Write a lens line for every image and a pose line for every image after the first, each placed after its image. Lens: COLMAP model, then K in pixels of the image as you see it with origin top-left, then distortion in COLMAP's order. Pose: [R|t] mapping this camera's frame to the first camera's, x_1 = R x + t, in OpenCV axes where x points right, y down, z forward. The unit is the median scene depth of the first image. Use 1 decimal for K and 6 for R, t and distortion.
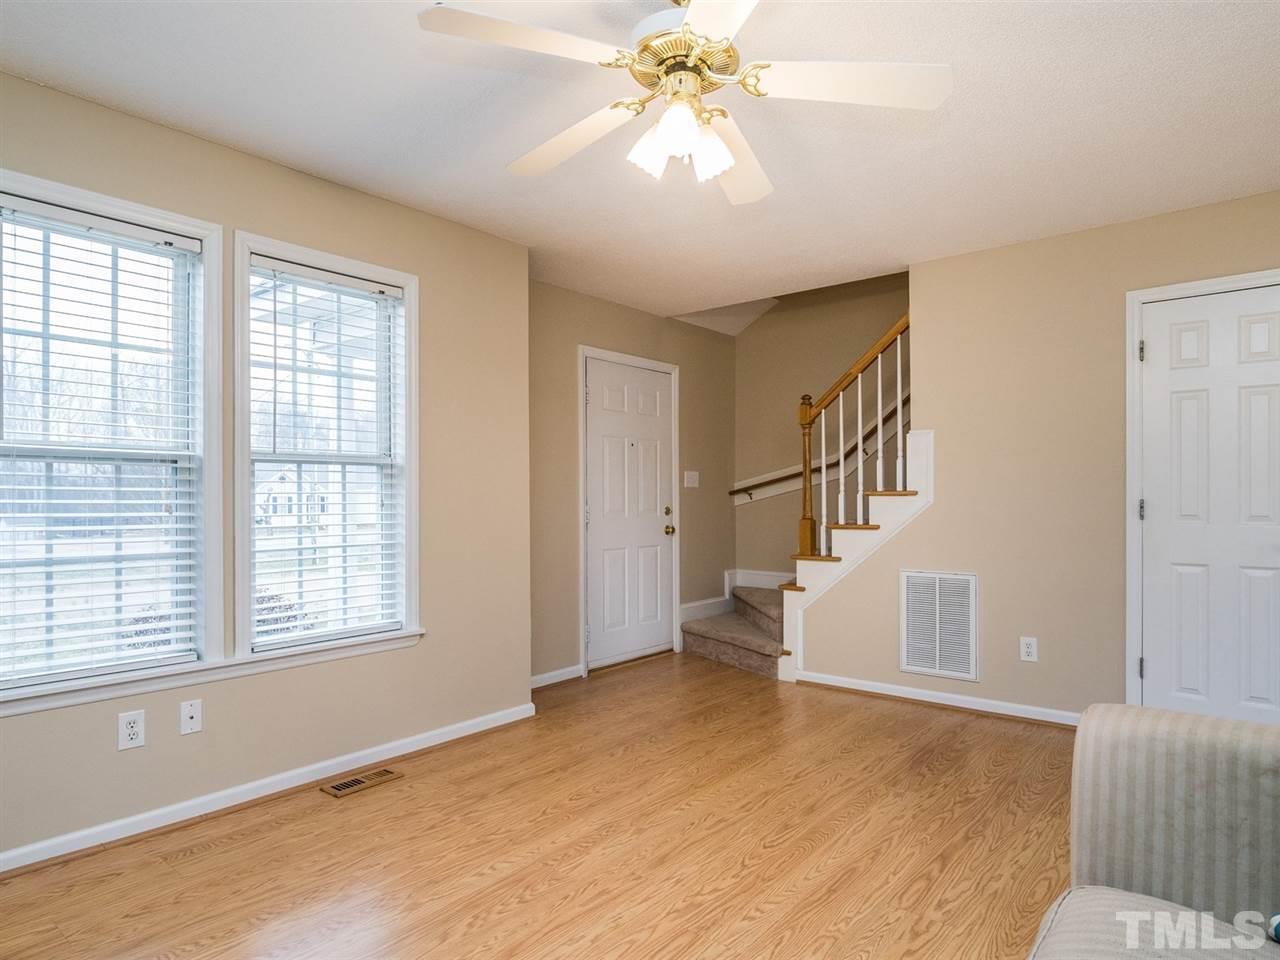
lens RADIAL K [[770.4, 0, 640.9], [0, 770.4, 497.0], [0, 0, 1]] dist [0.003445, 0.001040]
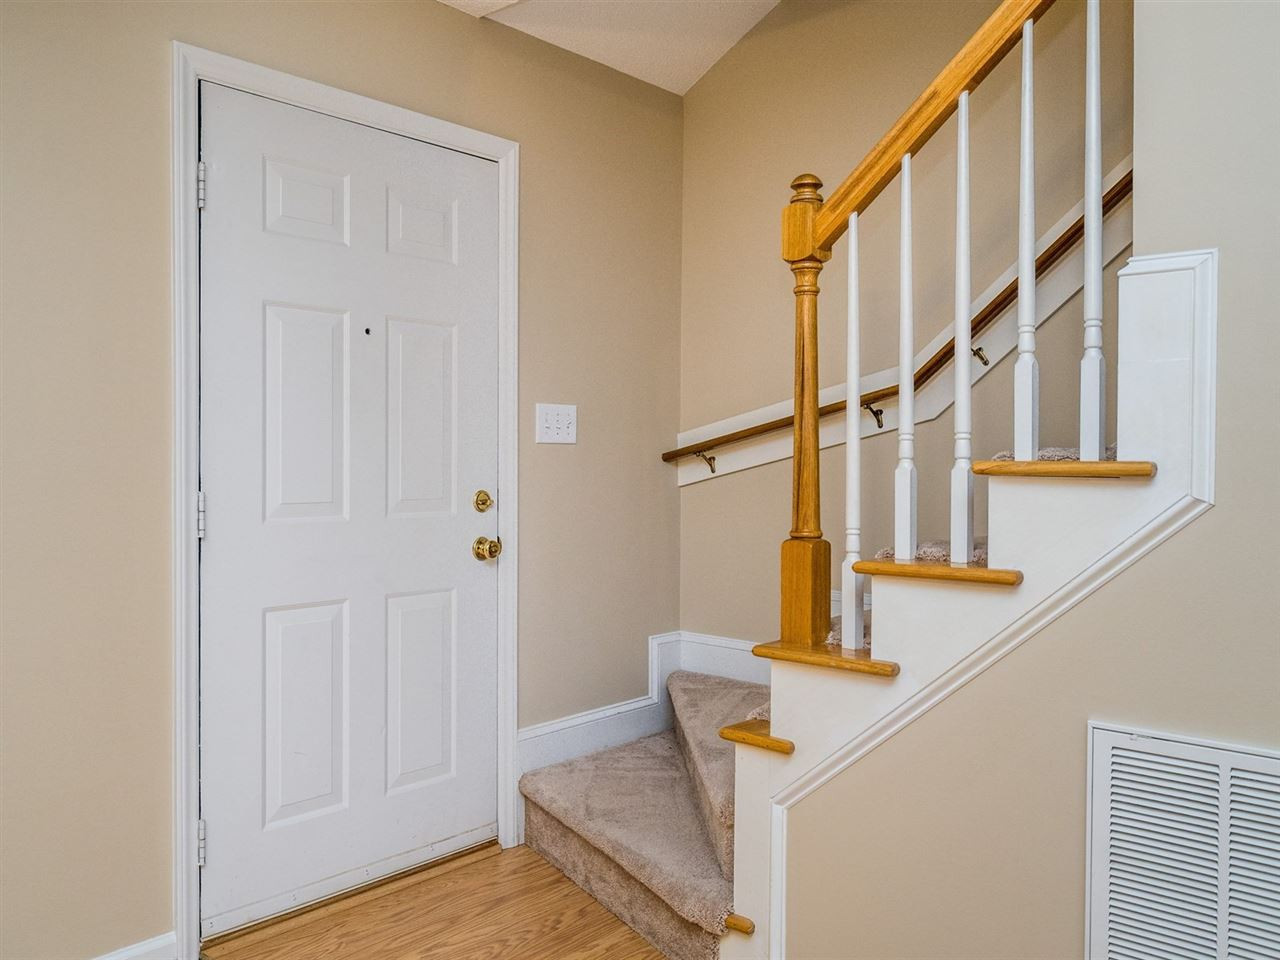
lens RADIAL K [[1058.1, 0, 639.4], [0, 1058.1, 458.8], [0, 0, 1]] dist [-0.010830, 0.000108]
pose [[0.999505, 0.010871, -0.029533, 0.159009], [-0.010754, 0.999934, 0.004111, -0.008471], [0.029576, -0.003791, 0.999555, 0.540645]]
